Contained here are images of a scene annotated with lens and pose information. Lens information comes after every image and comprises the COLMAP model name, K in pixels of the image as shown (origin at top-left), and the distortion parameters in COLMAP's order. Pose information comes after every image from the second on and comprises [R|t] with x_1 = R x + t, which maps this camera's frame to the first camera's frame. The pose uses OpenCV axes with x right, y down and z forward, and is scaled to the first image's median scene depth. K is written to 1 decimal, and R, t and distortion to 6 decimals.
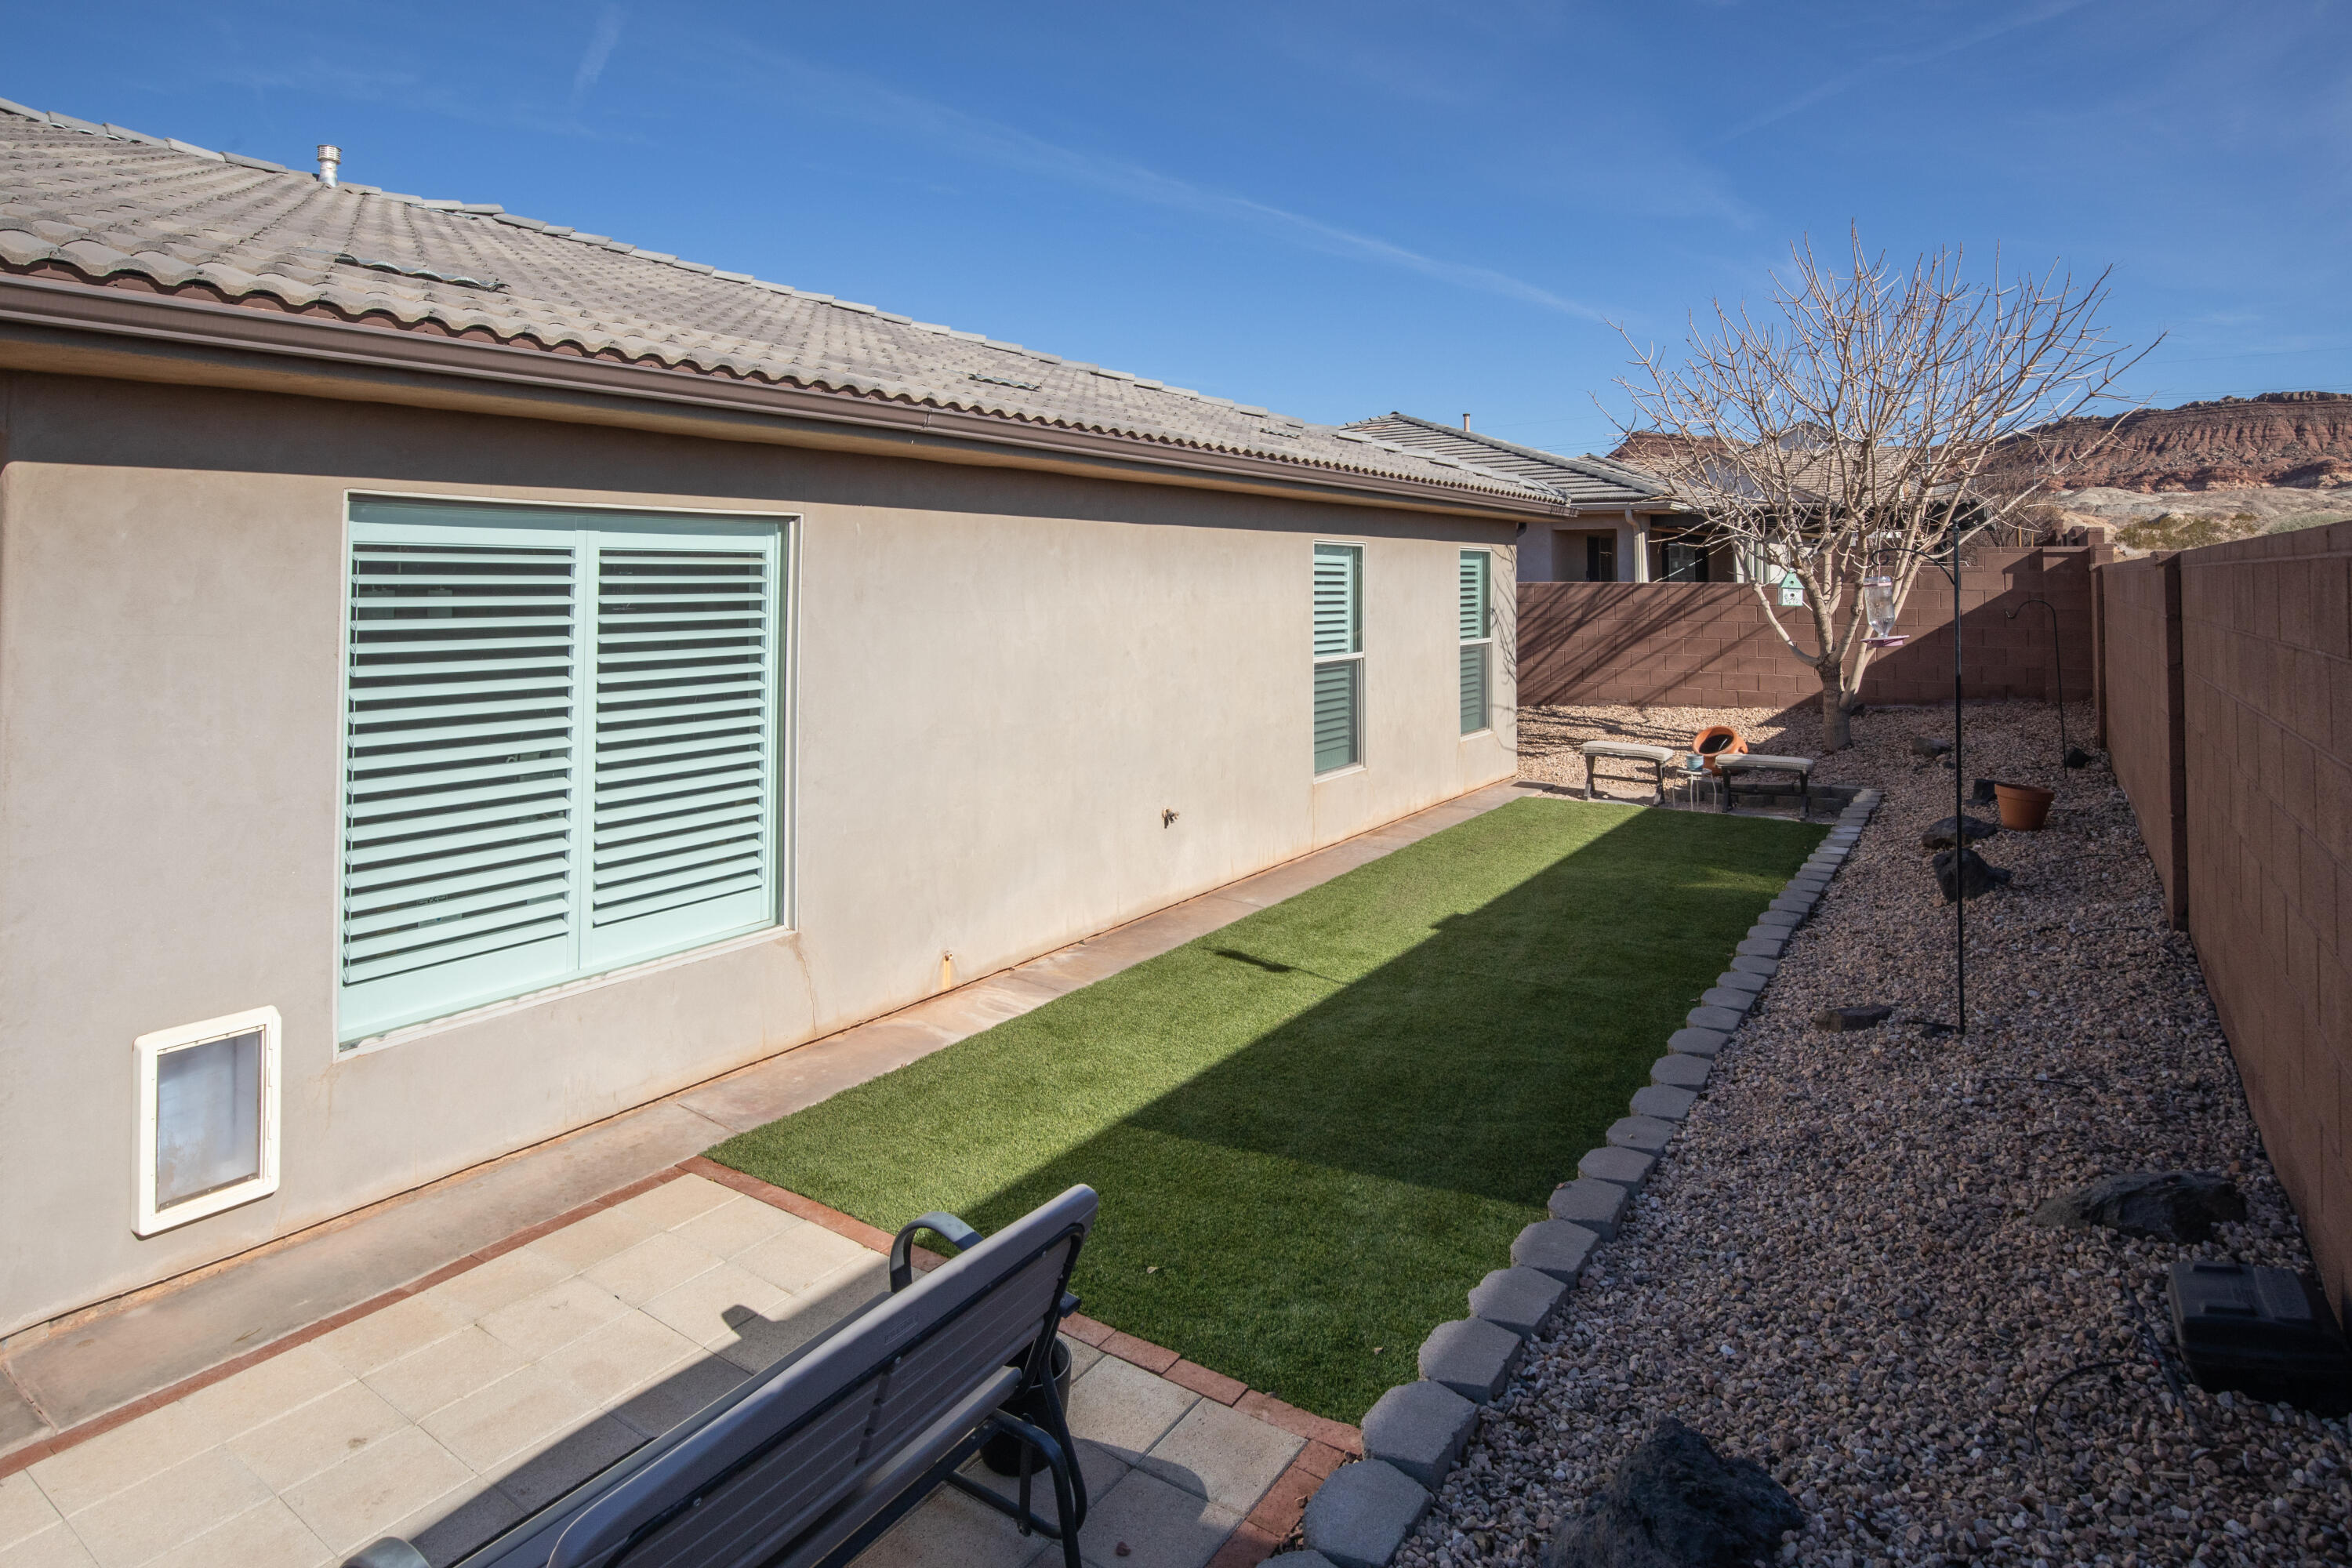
lens RADIAL K [[1223.7, 0, 1212.6], [0, 1223.7, 532.2], [0, 0, 1]] dist [-0.000541, 0.000244]
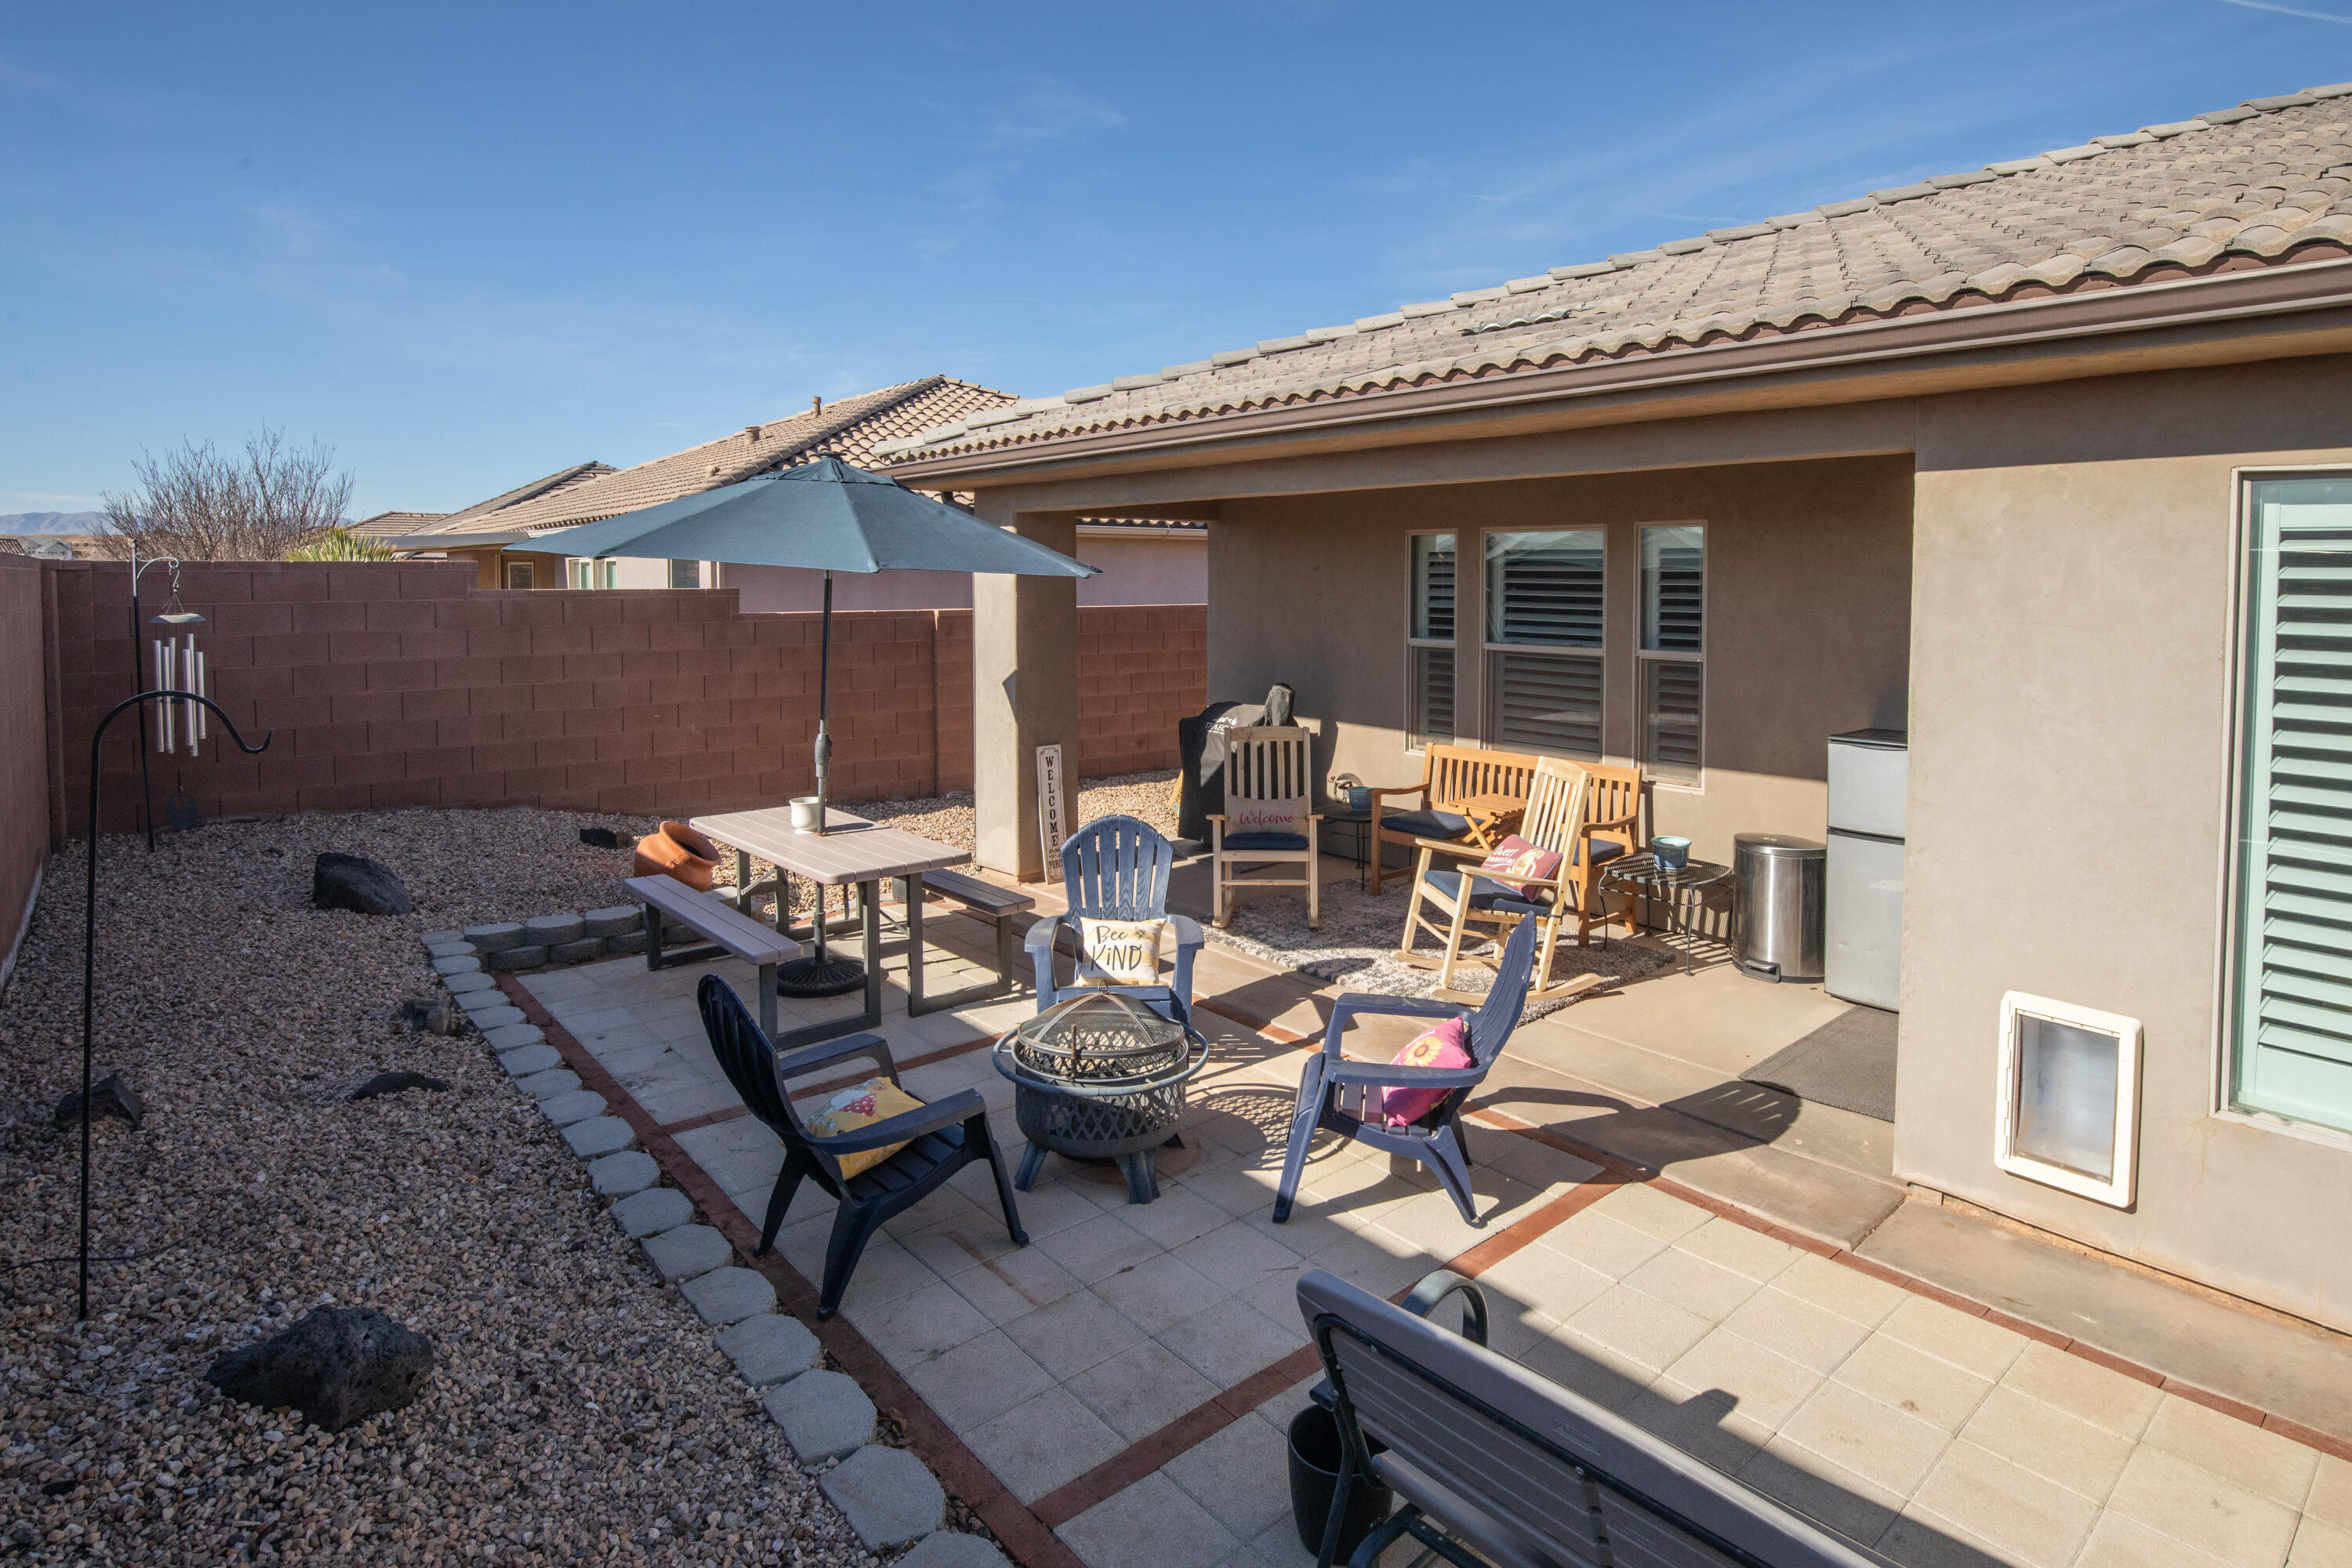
lens RADIAL K [[1289.4, 0, 1171.9], [0, 1289.4, 623.1], [0, 0, 1]] dist [-0.001052, -0.000240]
pose [[-0.270409, 0.041453, -0.961853, 0.116998], [0.034620, 0.998845, 0.033314, 0.005733], [0.962123, -0.024291, -0.271532, 0.168696]]
